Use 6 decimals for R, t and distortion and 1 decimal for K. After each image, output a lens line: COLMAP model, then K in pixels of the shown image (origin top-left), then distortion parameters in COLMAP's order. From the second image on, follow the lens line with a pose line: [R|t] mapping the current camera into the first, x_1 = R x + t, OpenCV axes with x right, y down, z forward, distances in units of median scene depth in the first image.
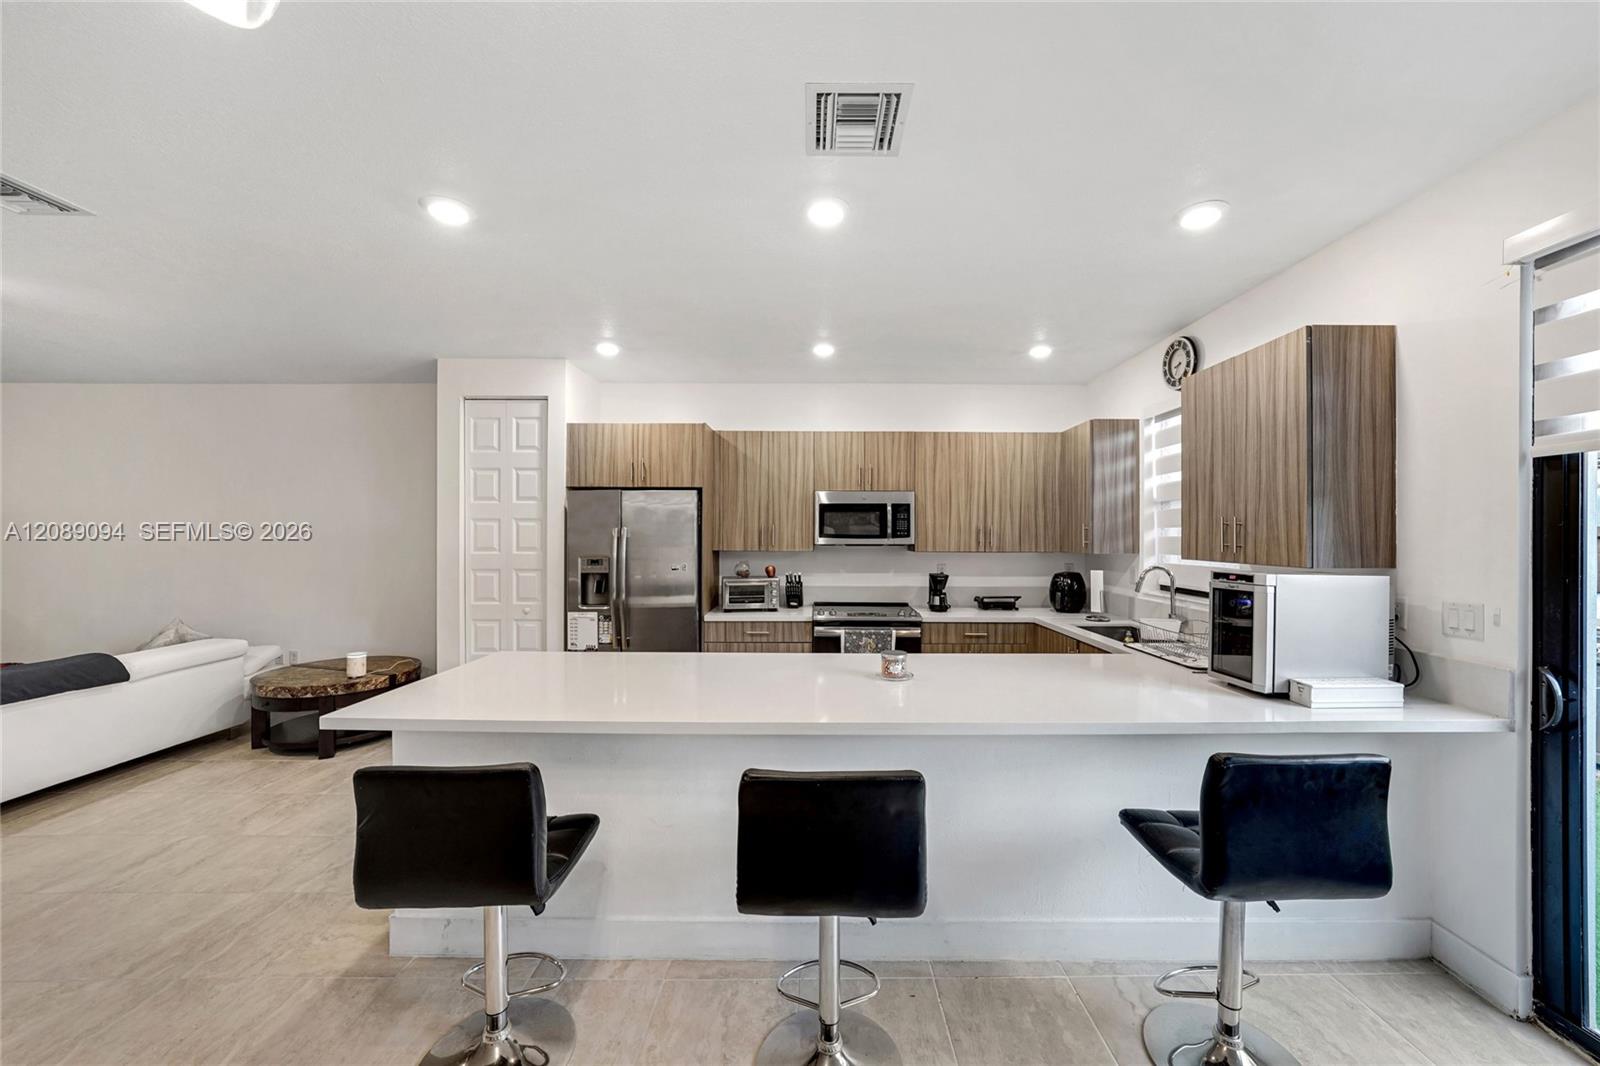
lens RADIAL K [[577.0, 0, 822.2], [0, 577.0, 535.6], [0, 0, 1]] dist [-0.002894, 0.000111]
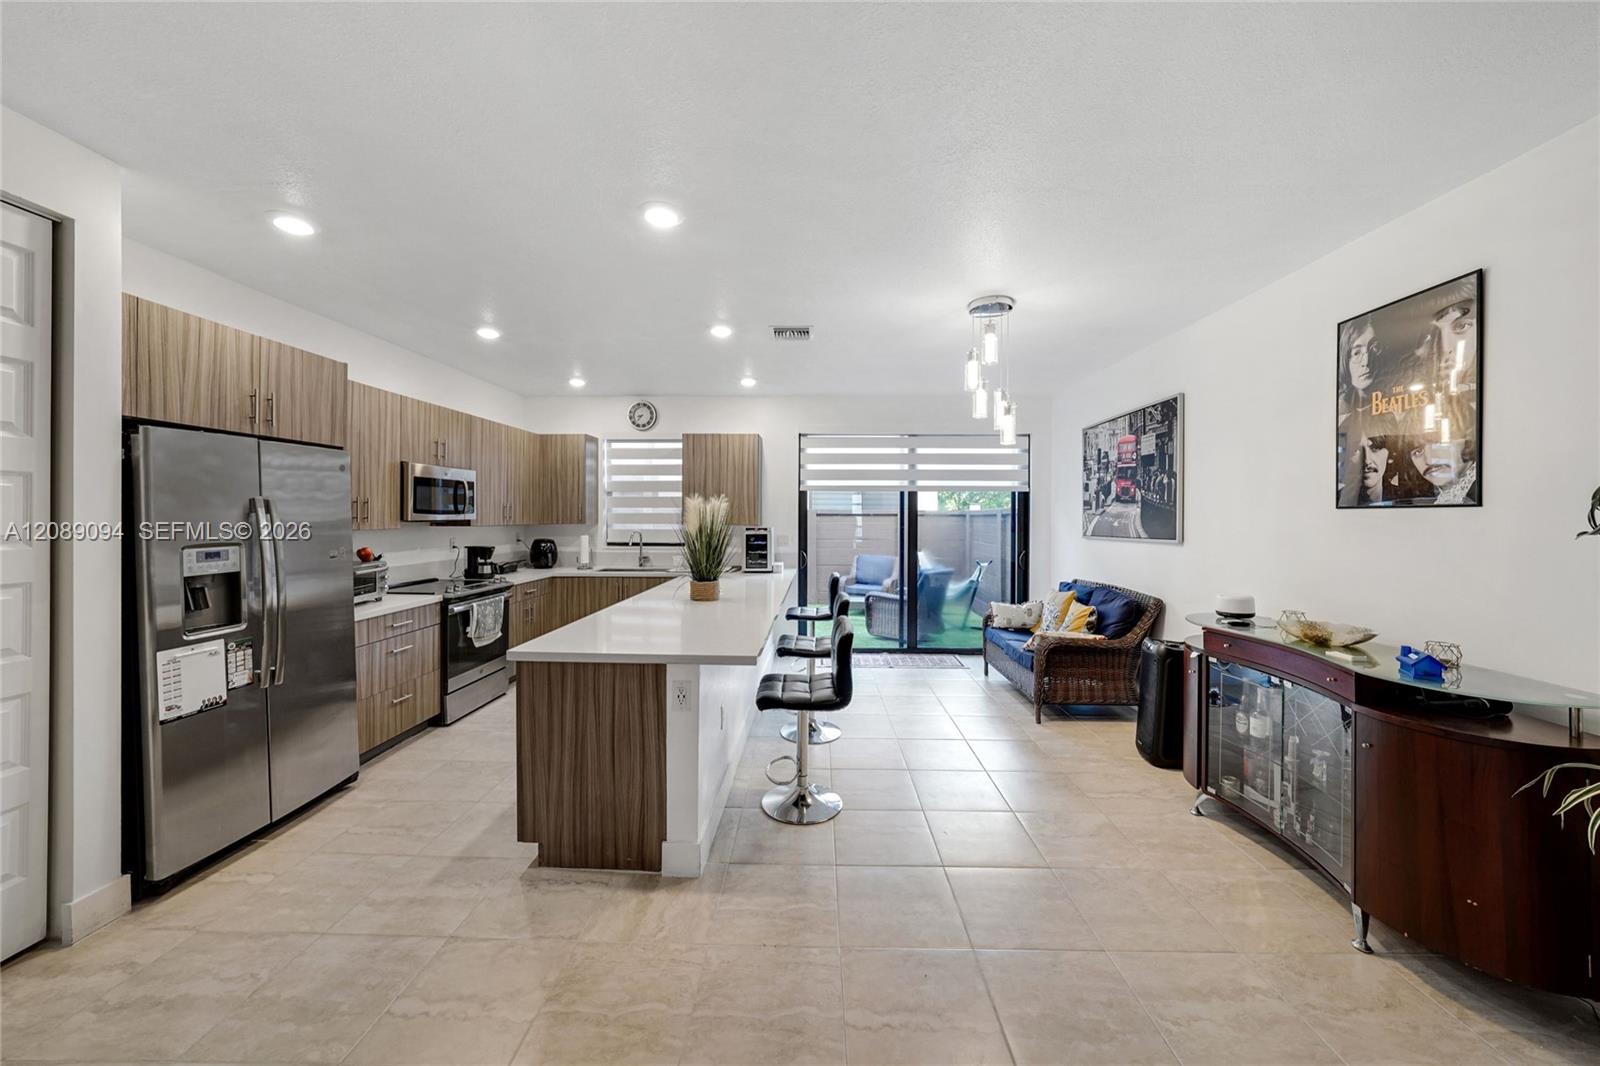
lens RADIAL K [[557.8, 0, 800.0], [0, 557.8, 517.0], [0, 0, 1]] dist [-0.021997, 0.004904]
pose [[0.035881, -0.007377, 0.999329, -0.909471], [-0.005749, 0.999955, 0.007588, -0.000982], [-0.999340, -0.006017, 0.035837, 0.375328]]
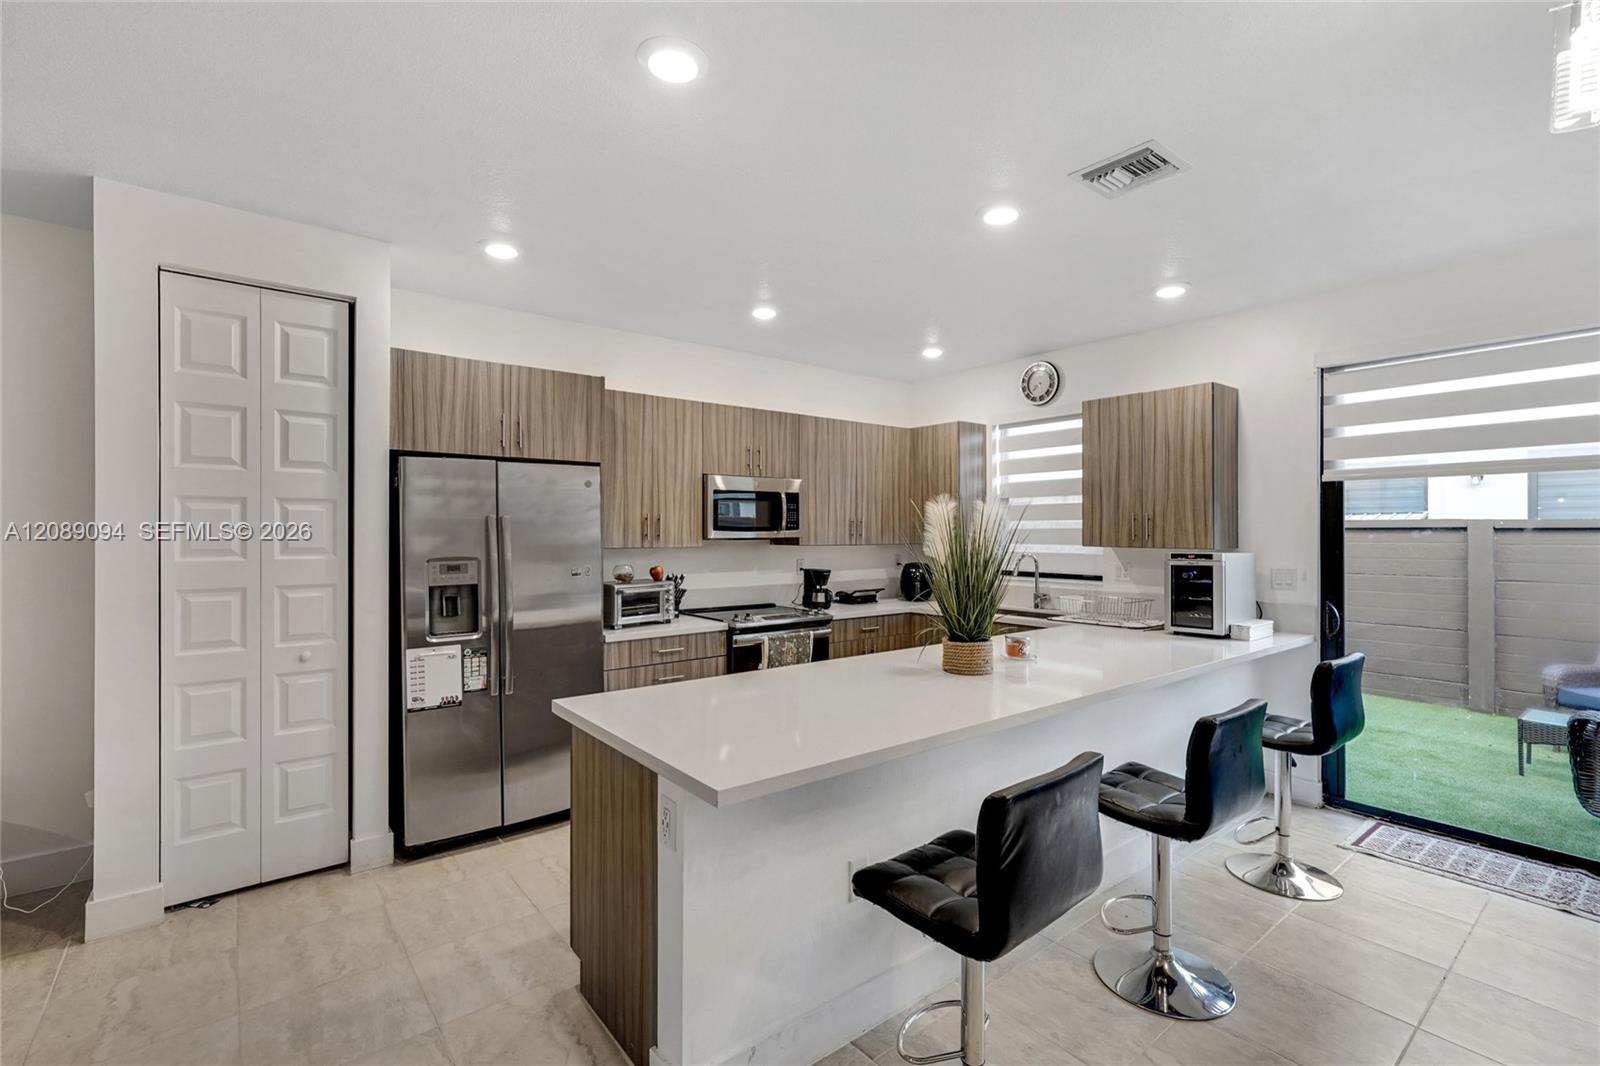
lens RADIAL K [[711.8, 0, 802.3], [0, 711.8, 530.0], [0, 0, 1]] dist [0.002571, 0.000581]
pose [[0.785979, -0.002532, 0.618248, -0.570285], [0.001988, 0.999997, 0.001568, 0.001893], [-0.618250, -0.000003, 0.785982, 0.120049]]
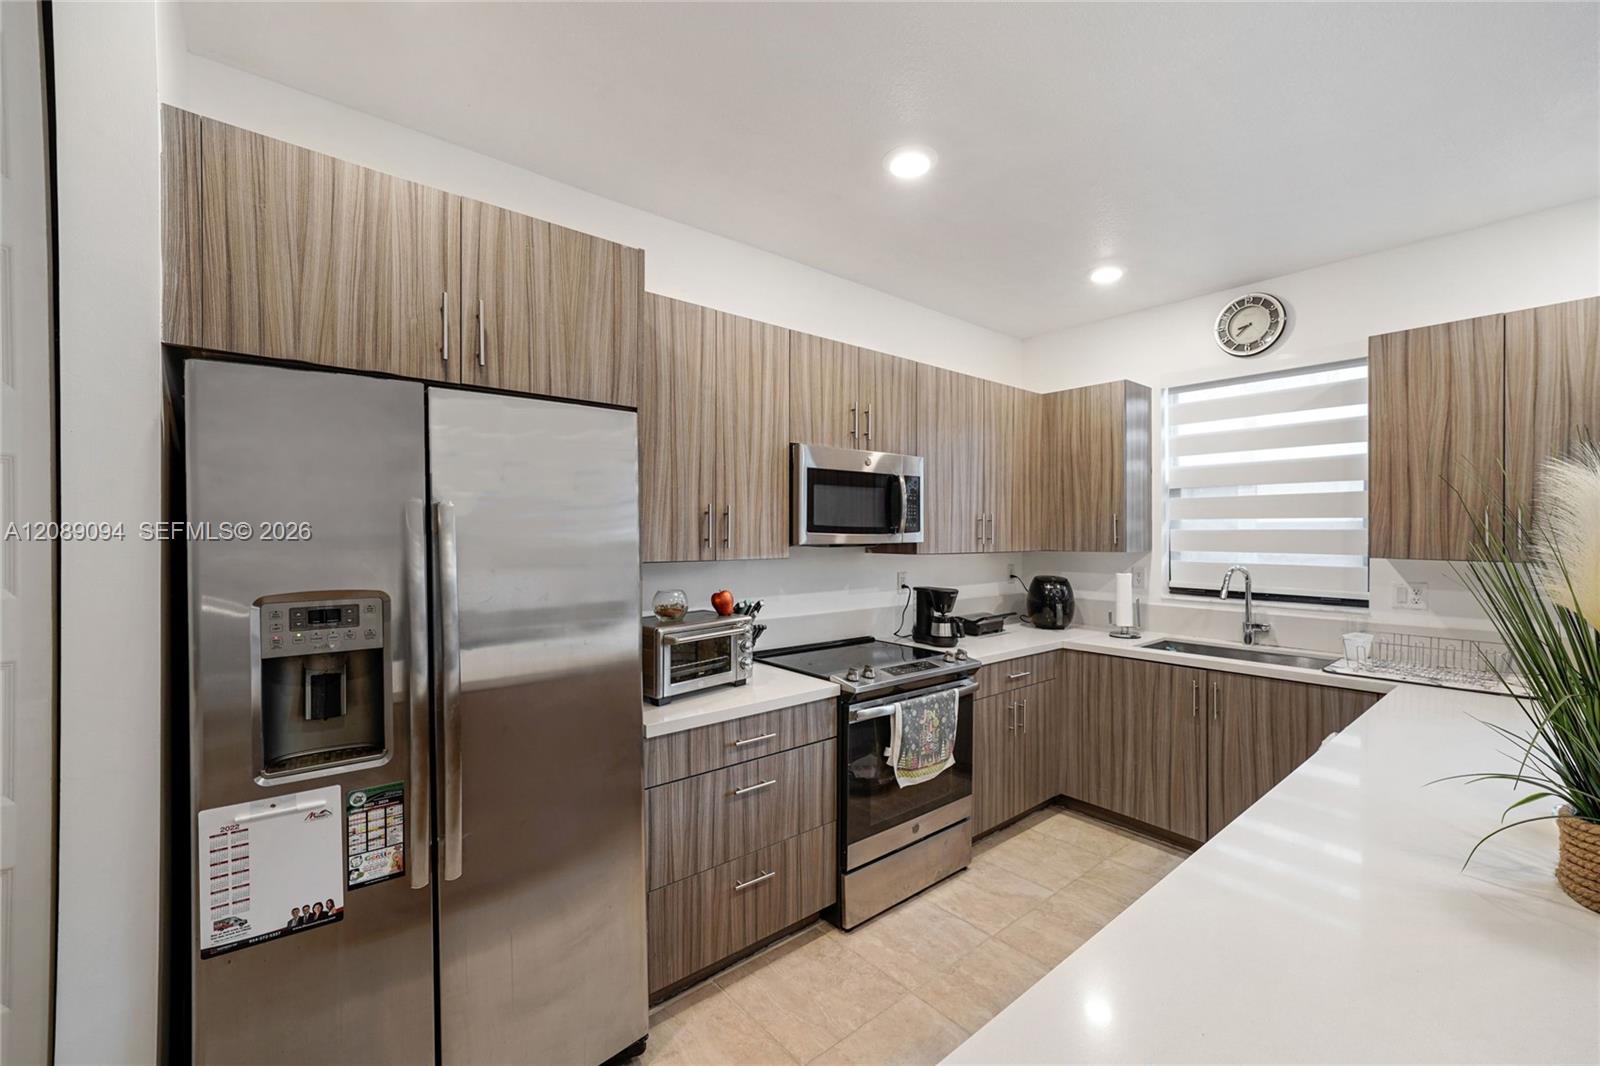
lens RADIAL K [[655.5, 0, 809.8], [0, 655.5, 533.2], [0, 0, 1]] dist [-0.002525, 0.000101]
pose [[0.762435, -0.002851, 0.647059, -0.412449], [0.000495, 0.999993, 0.003823, 0.002508], [-0.647065, -0.002594, 0.762431, 0.573701]]
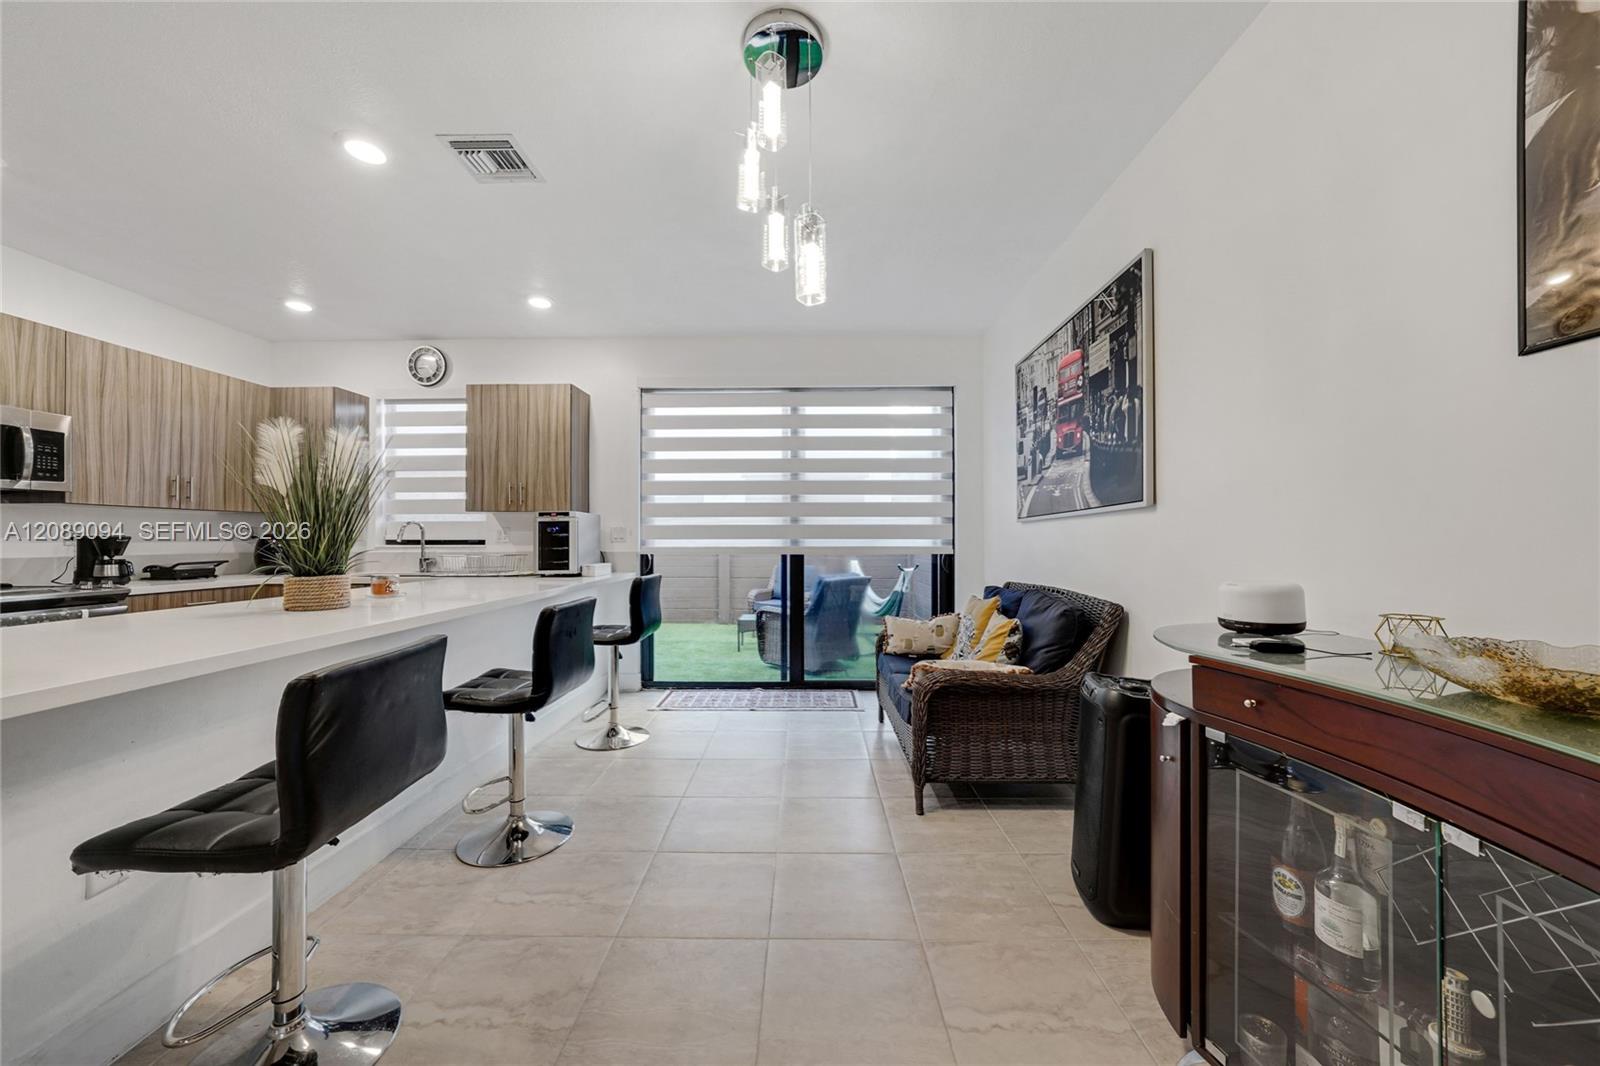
lens RADIAL K [[559.9, 0, 801.3], [0, 559.9, 535.3], [0, 0, 1]] dist [-0.025390, 0.006876]
pose [[0.015292, 0.000613, 0.999883, -0.519044], [-0.000250, 1.000000, -0.000609, 0.071768], [-0.999883, -0.000241, 0.015292, 0.111169]]
